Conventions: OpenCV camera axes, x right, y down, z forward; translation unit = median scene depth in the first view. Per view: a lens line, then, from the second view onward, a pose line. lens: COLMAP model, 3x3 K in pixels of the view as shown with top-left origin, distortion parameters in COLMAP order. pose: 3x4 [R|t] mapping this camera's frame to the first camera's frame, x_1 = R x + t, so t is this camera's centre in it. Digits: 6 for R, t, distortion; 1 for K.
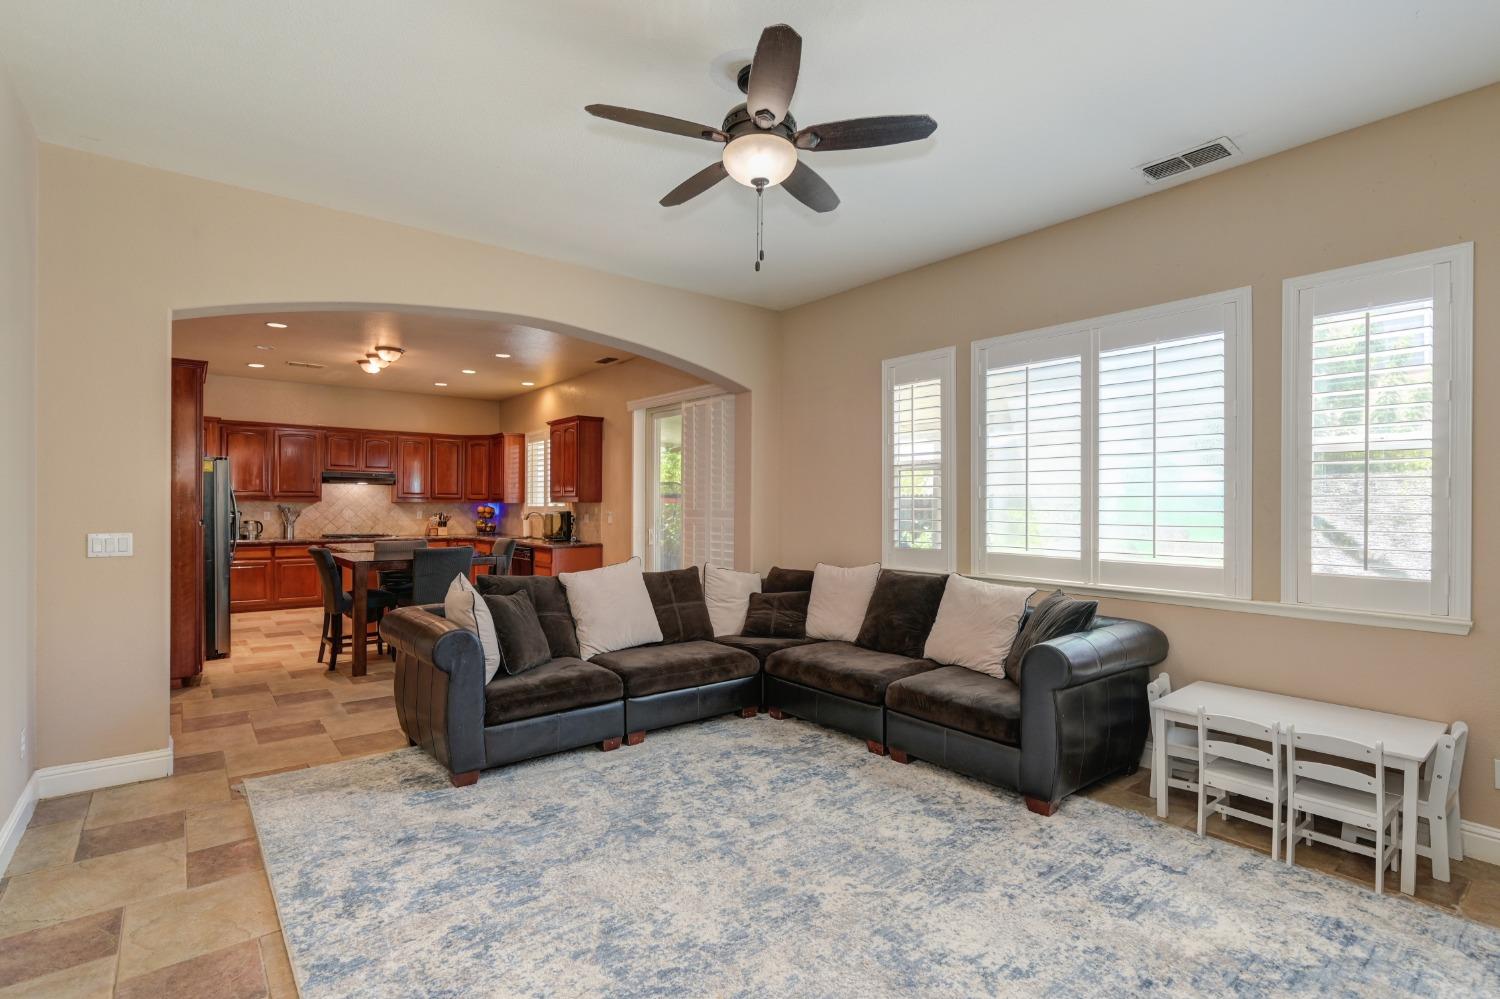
lens RADIAL K [[701.8, 0, 753.0], [0, 701.8, 506.2], [0, 0, 1]] dist [-0.000937, -0.000103]
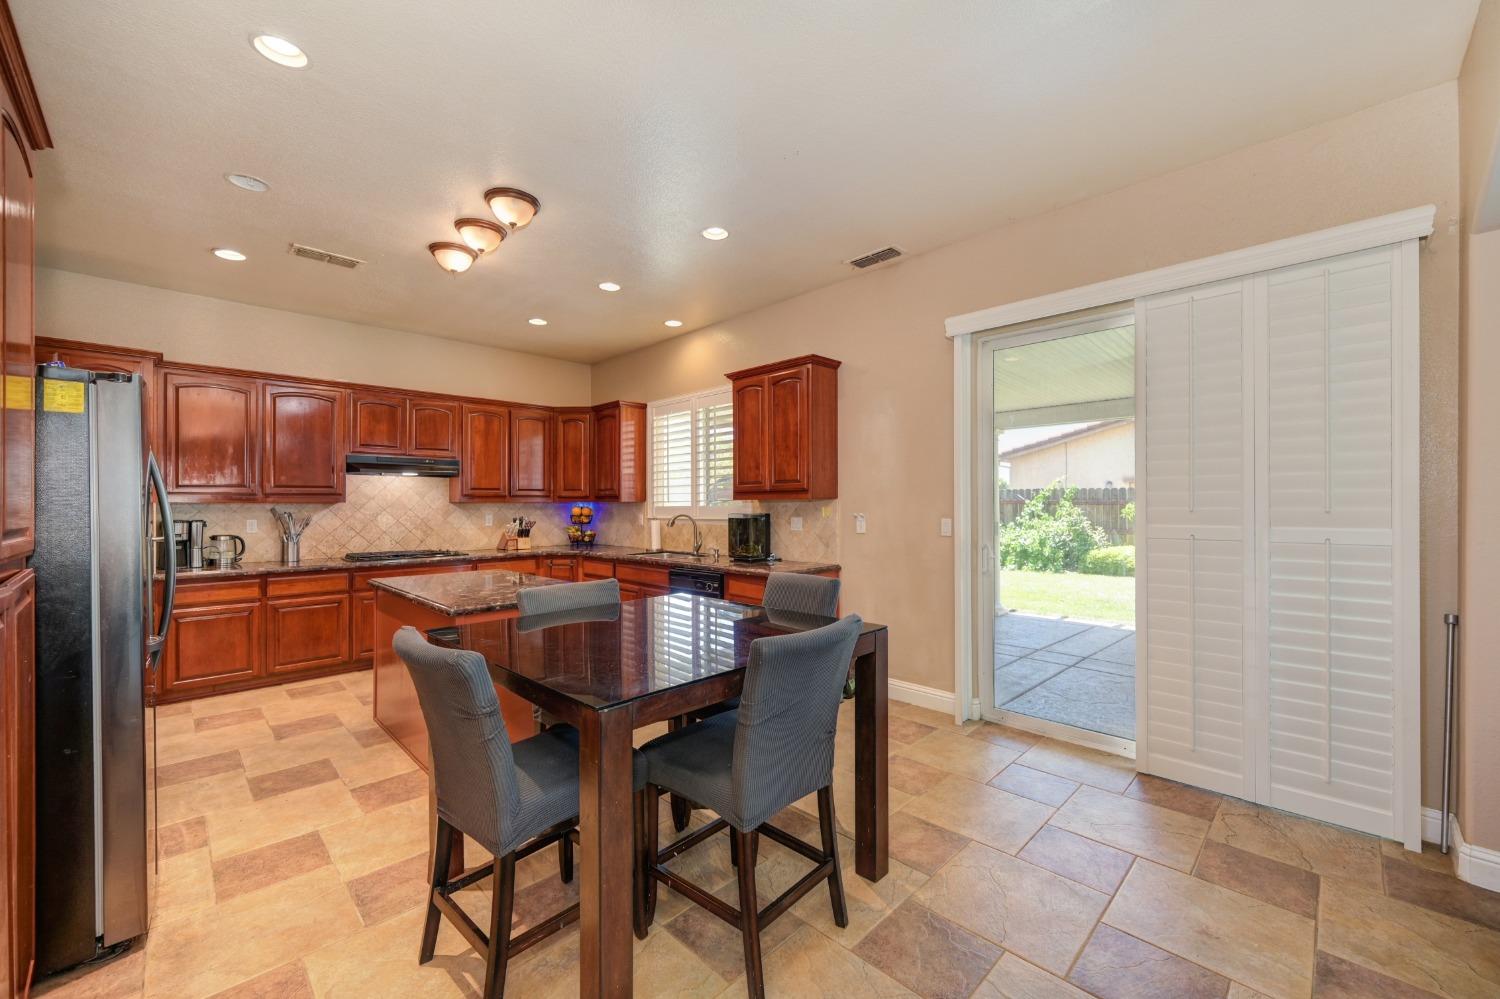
lens RADIAL K [[592.0, 0, 754.5], [0, 592.0, 498.7], [0, 0, 1]] dist [0.000600, 0.000085]
pose [[0.994890, -0.009719, 0.100500, -0.302520], [0.010490, 0.999919, -0.007144, -0.002453], [-0.100423, 0.008162, 0.994911, 0.433030]]
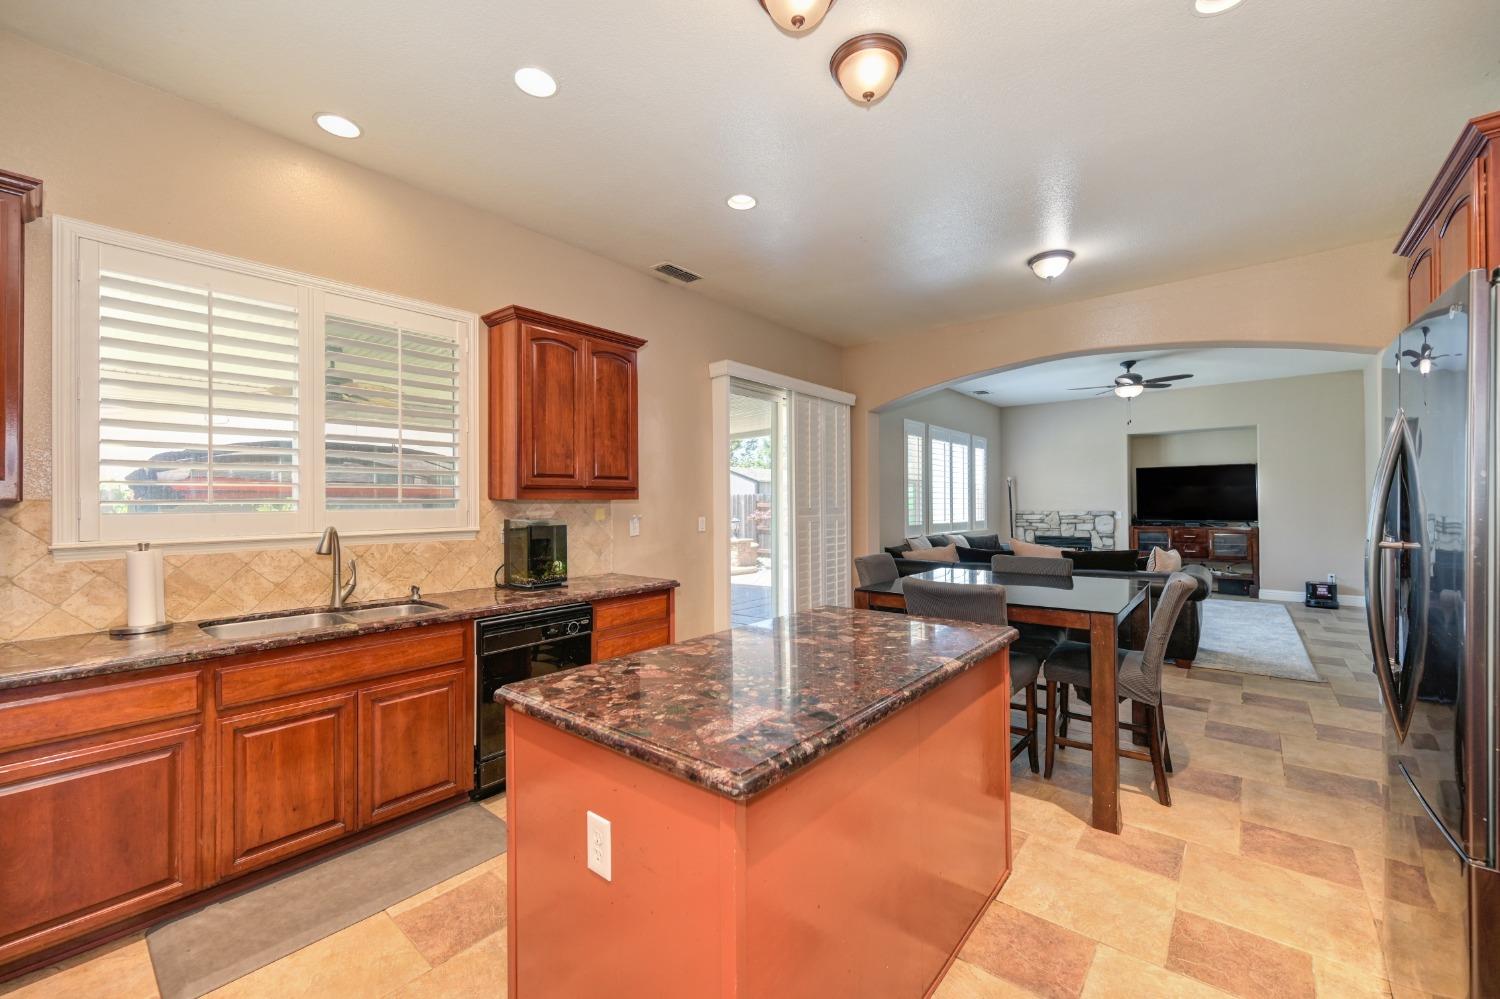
lens RADIAL K [[592.0, 0, 754.5], [0, 592.0, 498.7], [0, 0, 1]] dist [0.000600, 0.000085]
pose [[-0.196754, -0.008425, 0.980417, -0.615326], [-0.006349, 0.999953, 0.007318, -0.009588], [-0.980432, -0.004785, -0.196798, 0.863263]]
